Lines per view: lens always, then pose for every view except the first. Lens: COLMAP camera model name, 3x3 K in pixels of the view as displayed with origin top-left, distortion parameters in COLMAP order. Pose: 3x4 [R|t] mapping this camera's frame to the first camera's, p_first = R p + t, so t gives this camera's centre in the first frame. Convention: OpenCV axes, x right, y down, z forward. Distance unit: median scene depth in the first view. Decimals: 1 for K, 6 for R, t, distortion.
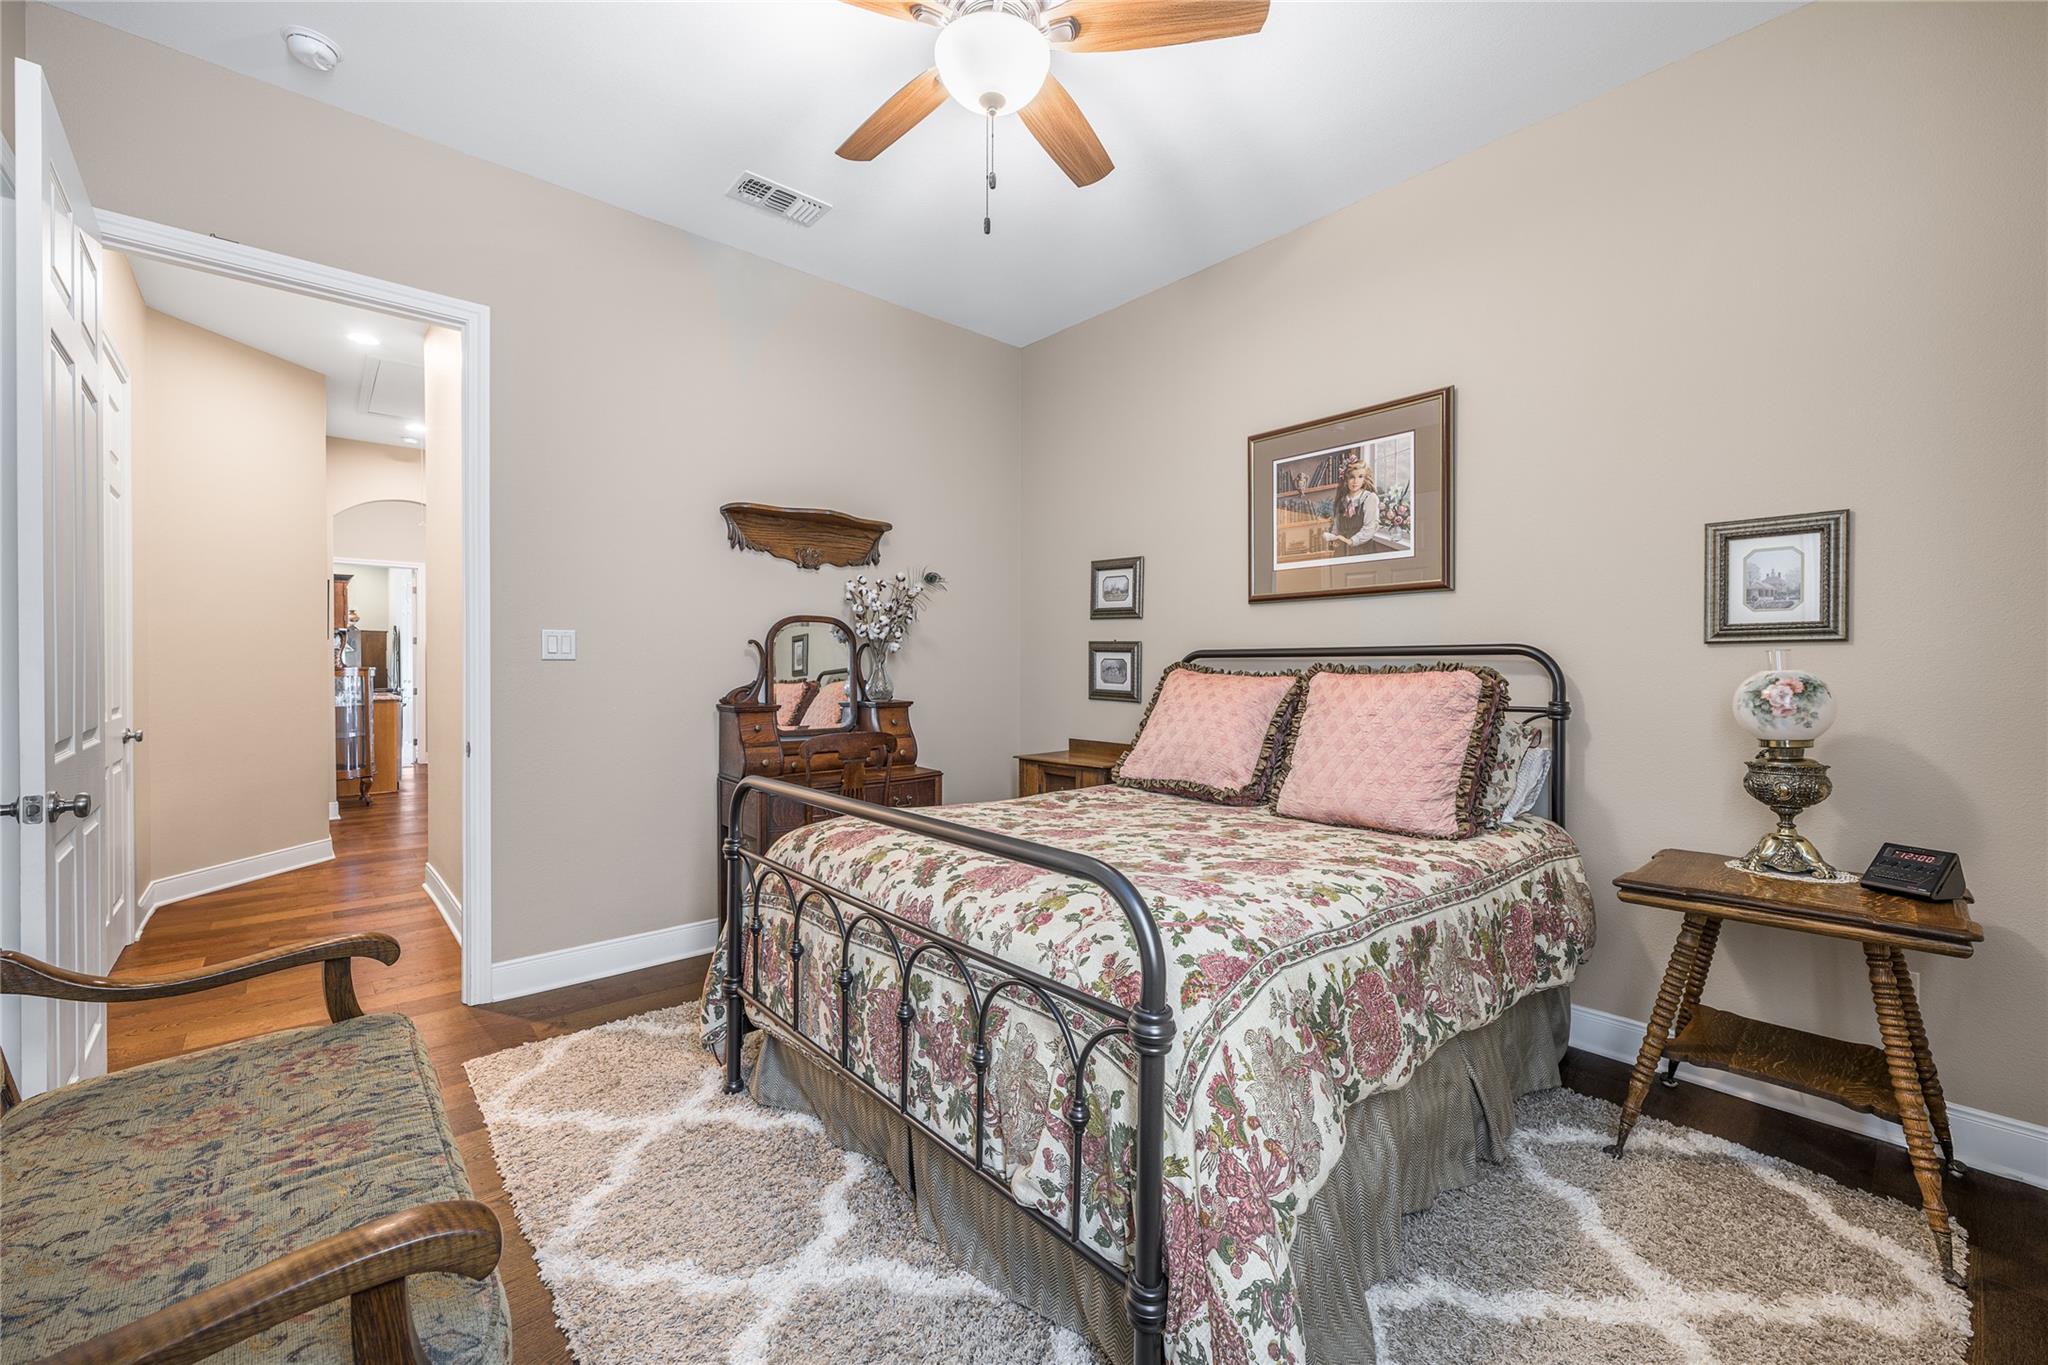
lens RADIAL K [[822.8, 0, 1044.0], [0, 822.8, 687.1], [0, 0, 1]] dist [0.001985, 0.000165]
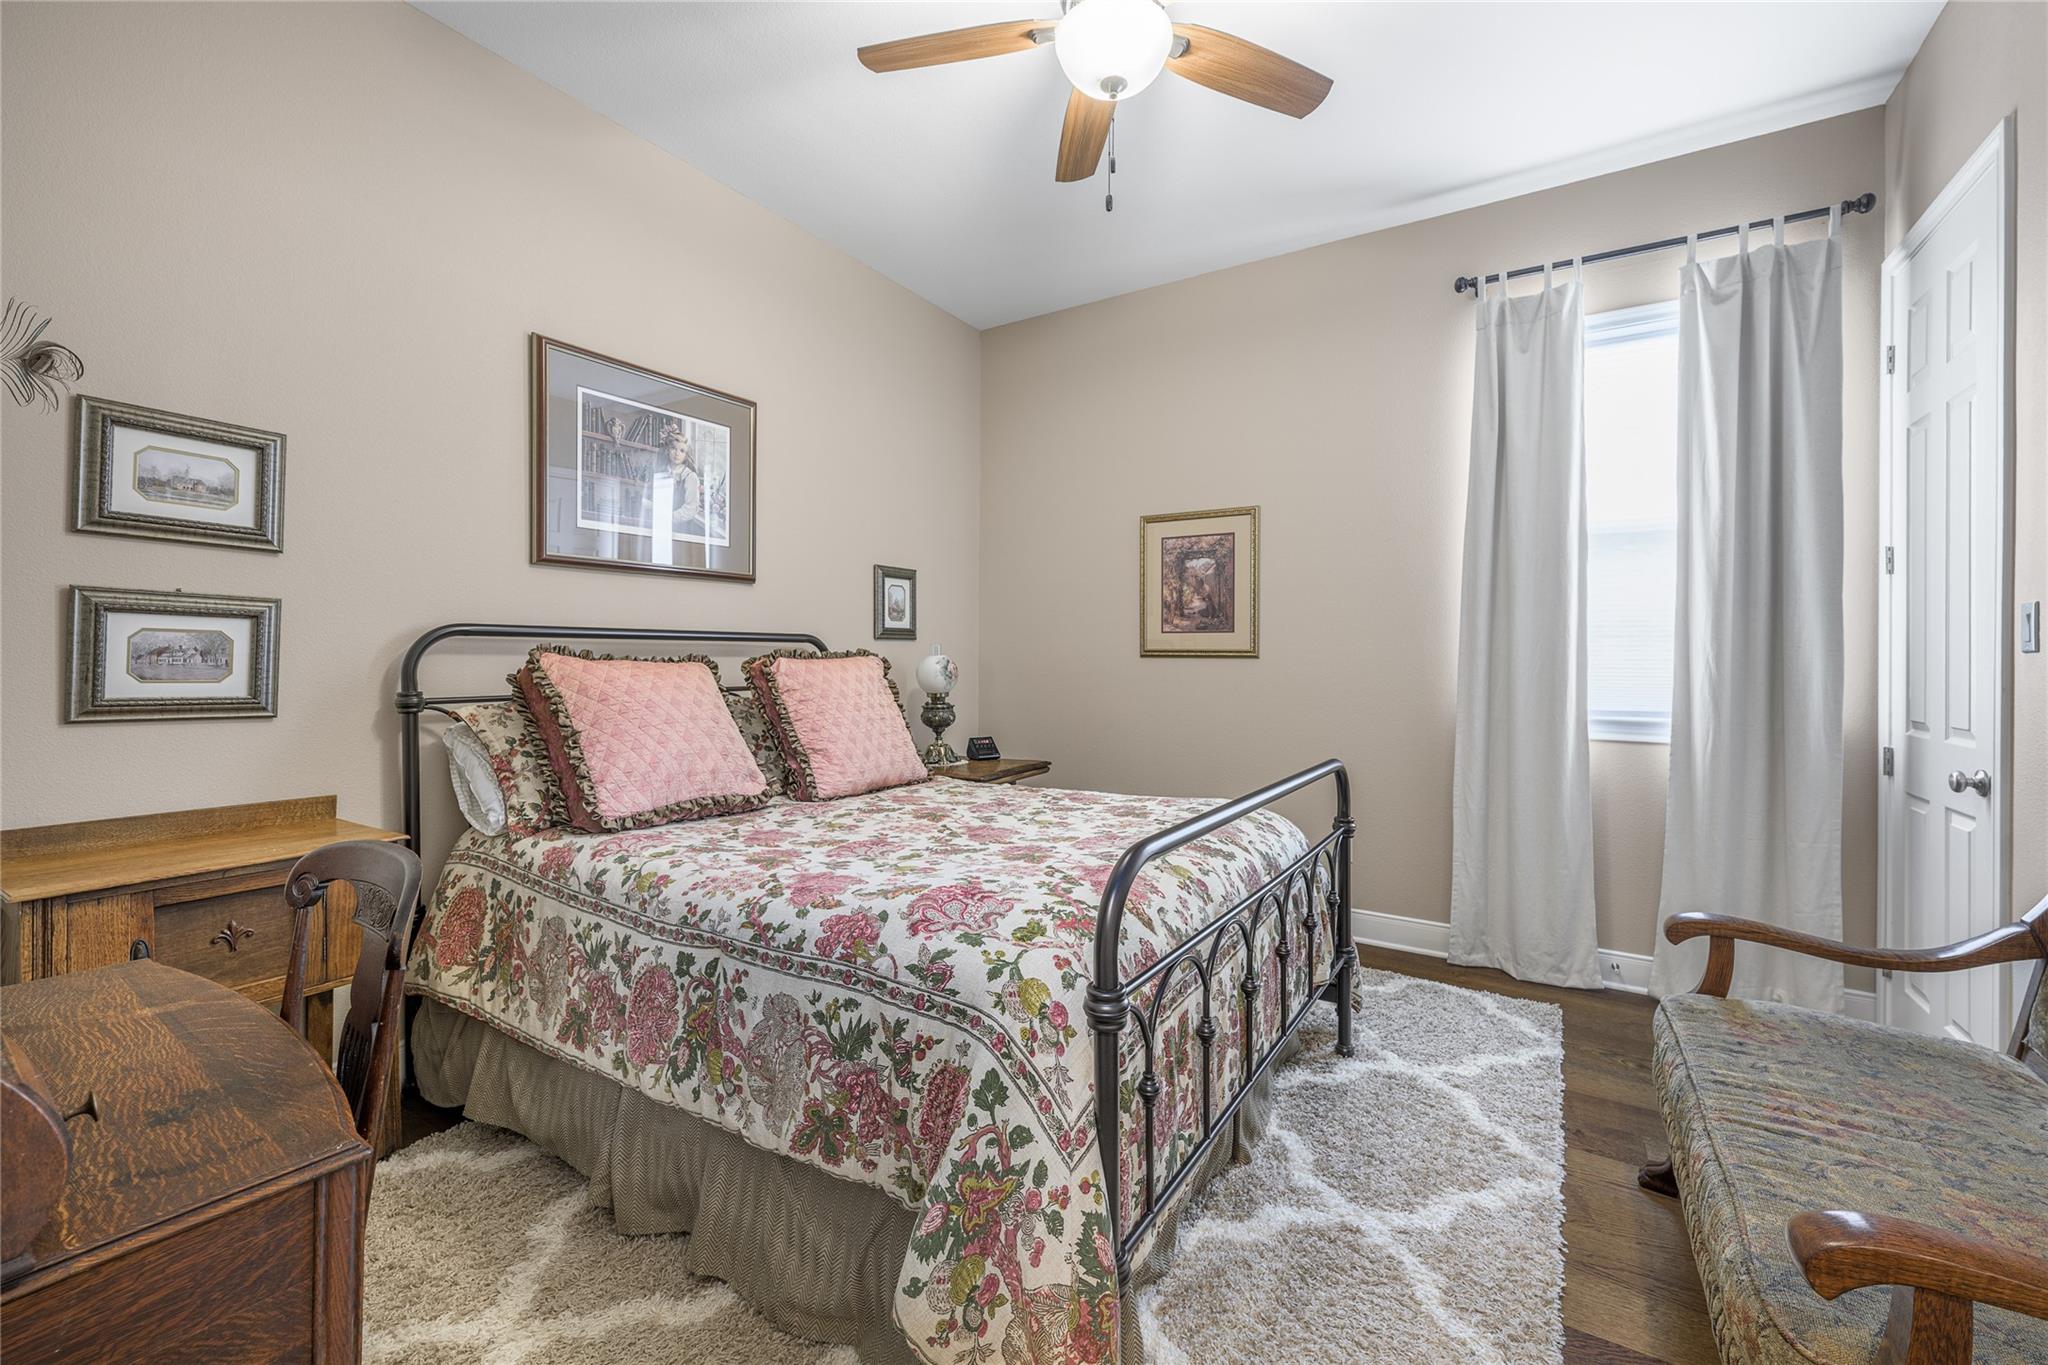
lens RADIAL K [[828.1, 0, 1023.4], [0, 828.1, 653.5], [0, 0, 1]] dist [0.000029, 0.000012]
pose [[-0.257626, -0.003389, 0.966239, -0.676018], [0.013433, 0.999885, 0.007089, -0.025056], [-0.966151, 0.014806, -0.257551, 0.920322]]
